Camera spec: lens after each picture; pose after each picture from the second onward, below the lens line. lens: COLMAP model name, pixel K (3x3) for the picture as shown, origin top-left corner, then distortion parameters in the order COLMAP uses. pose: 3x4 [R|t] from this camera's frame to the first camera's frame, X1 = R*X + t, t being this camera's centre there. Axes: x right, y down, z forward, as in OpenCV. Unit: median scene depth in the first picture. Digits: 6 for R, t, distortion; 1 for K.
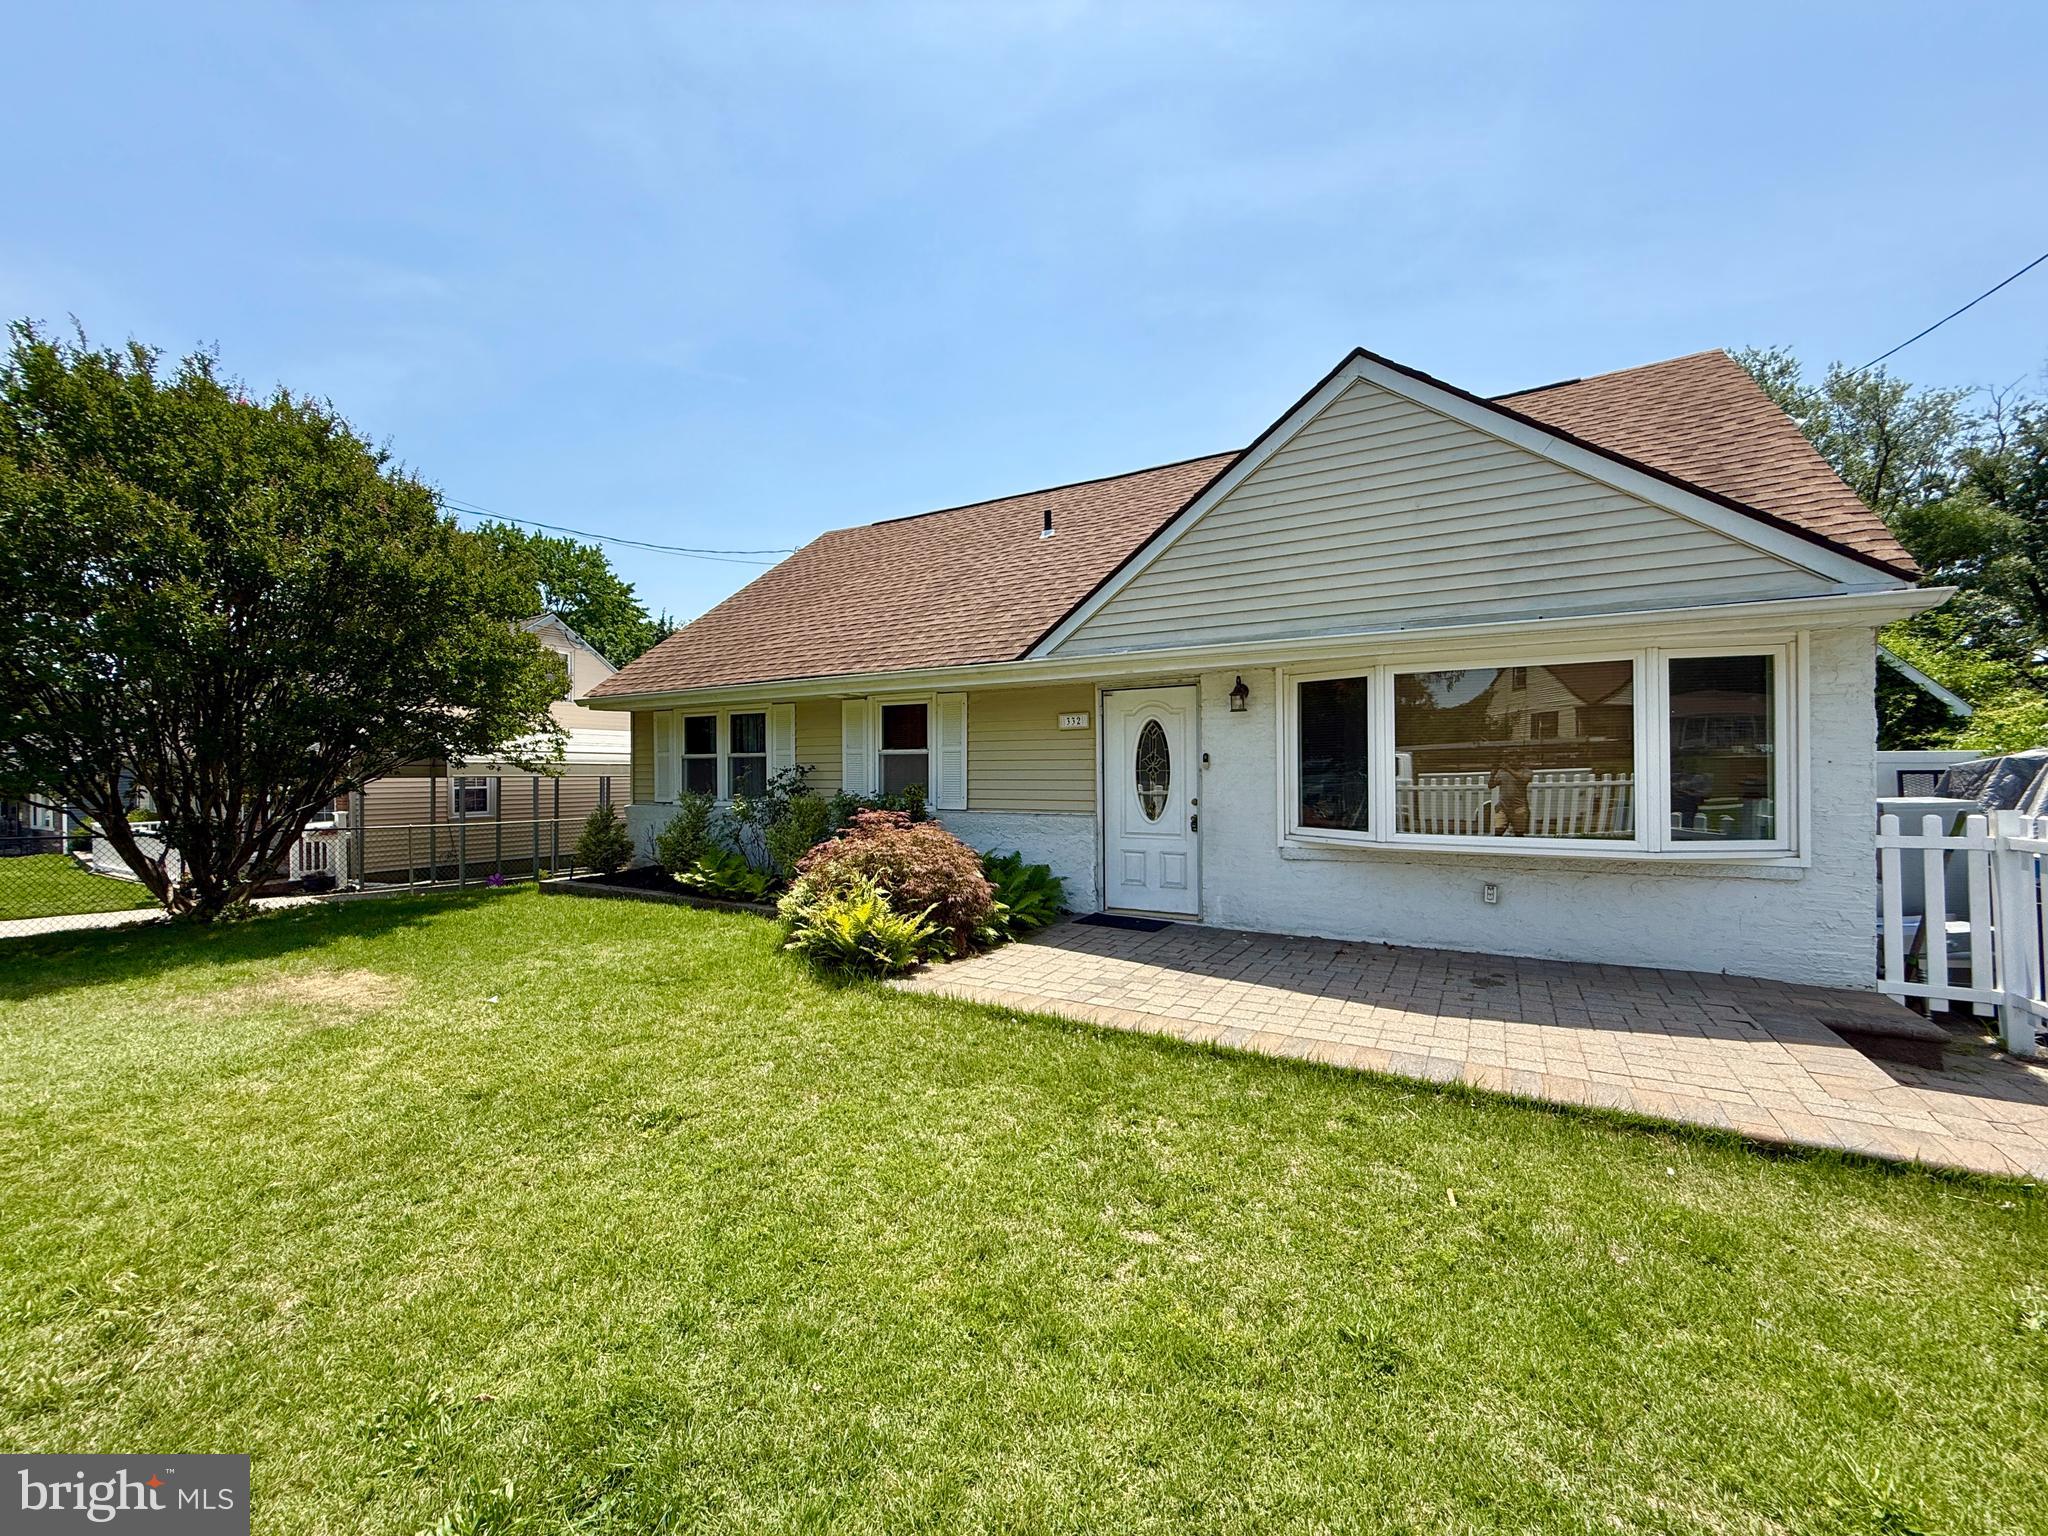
lens RADIAL K [[820.3, 0, 1014.1], [0, 820.3, 768.0], [0, 0, 1]] dist [0.000868, -0.000194]
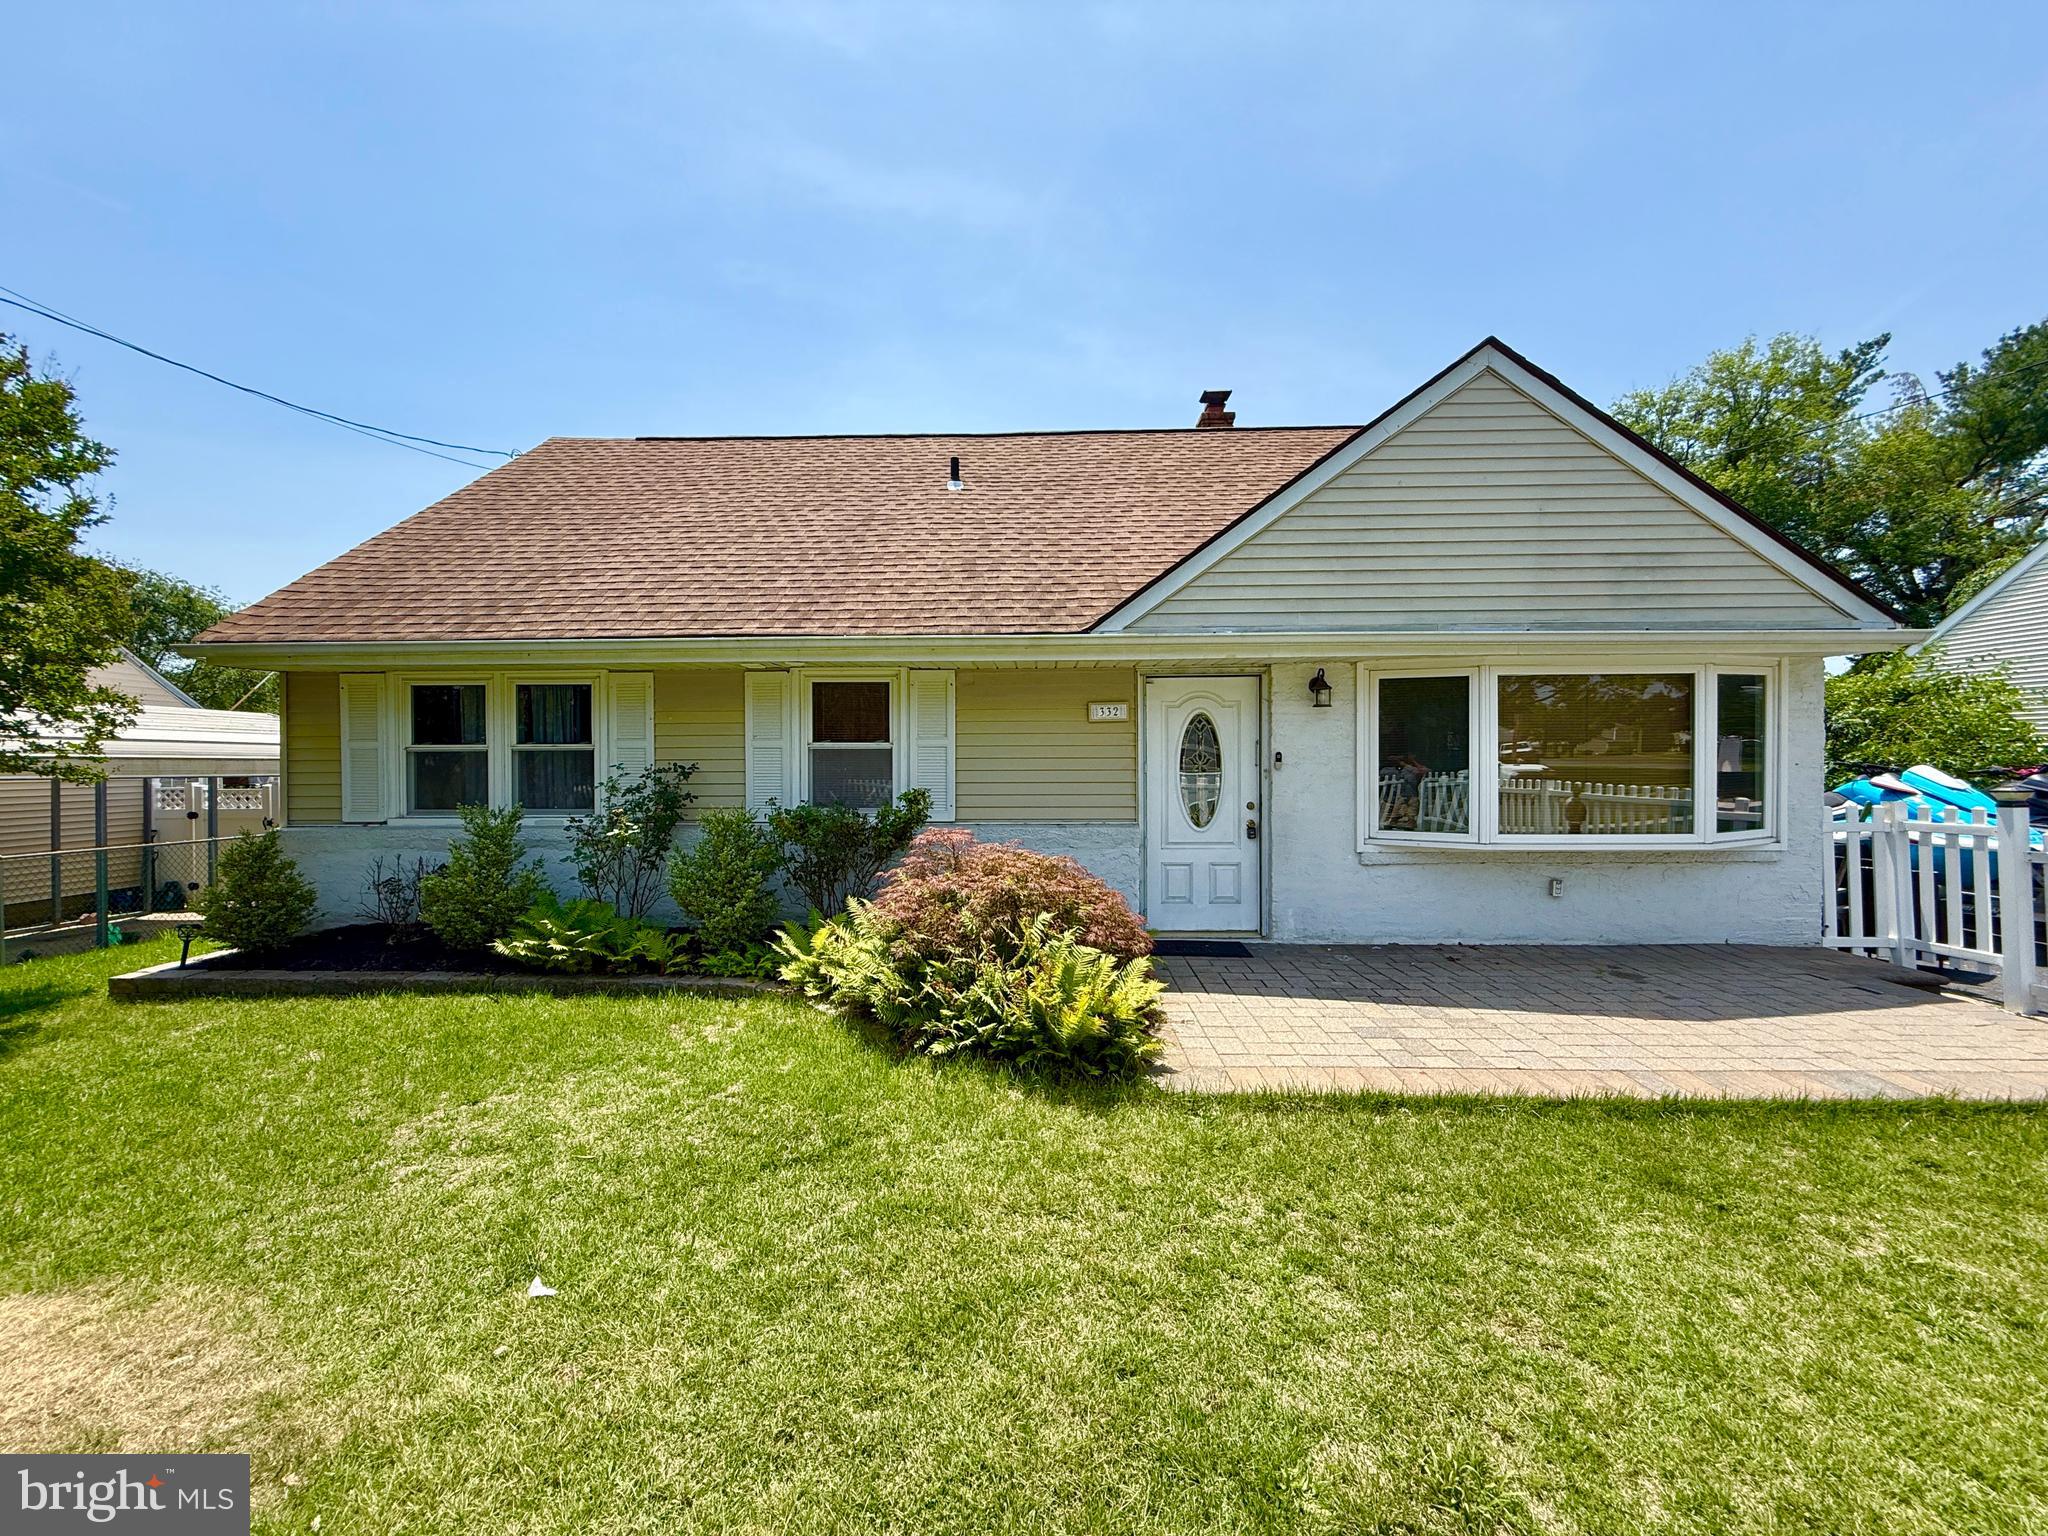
lens RADIAL K [[820.3, 0, 1014.1], [0, 820.3, 768.0], [0, 0, 1]] dist [0.000868, -0.000194]
pose [[0.876107, -0.002712, 0.482108, -0.459380], [-0.001655, 0.999961, 0.008632, -0.007802], [-0.482113, -0.008361, 0.876069, 0.351501]]
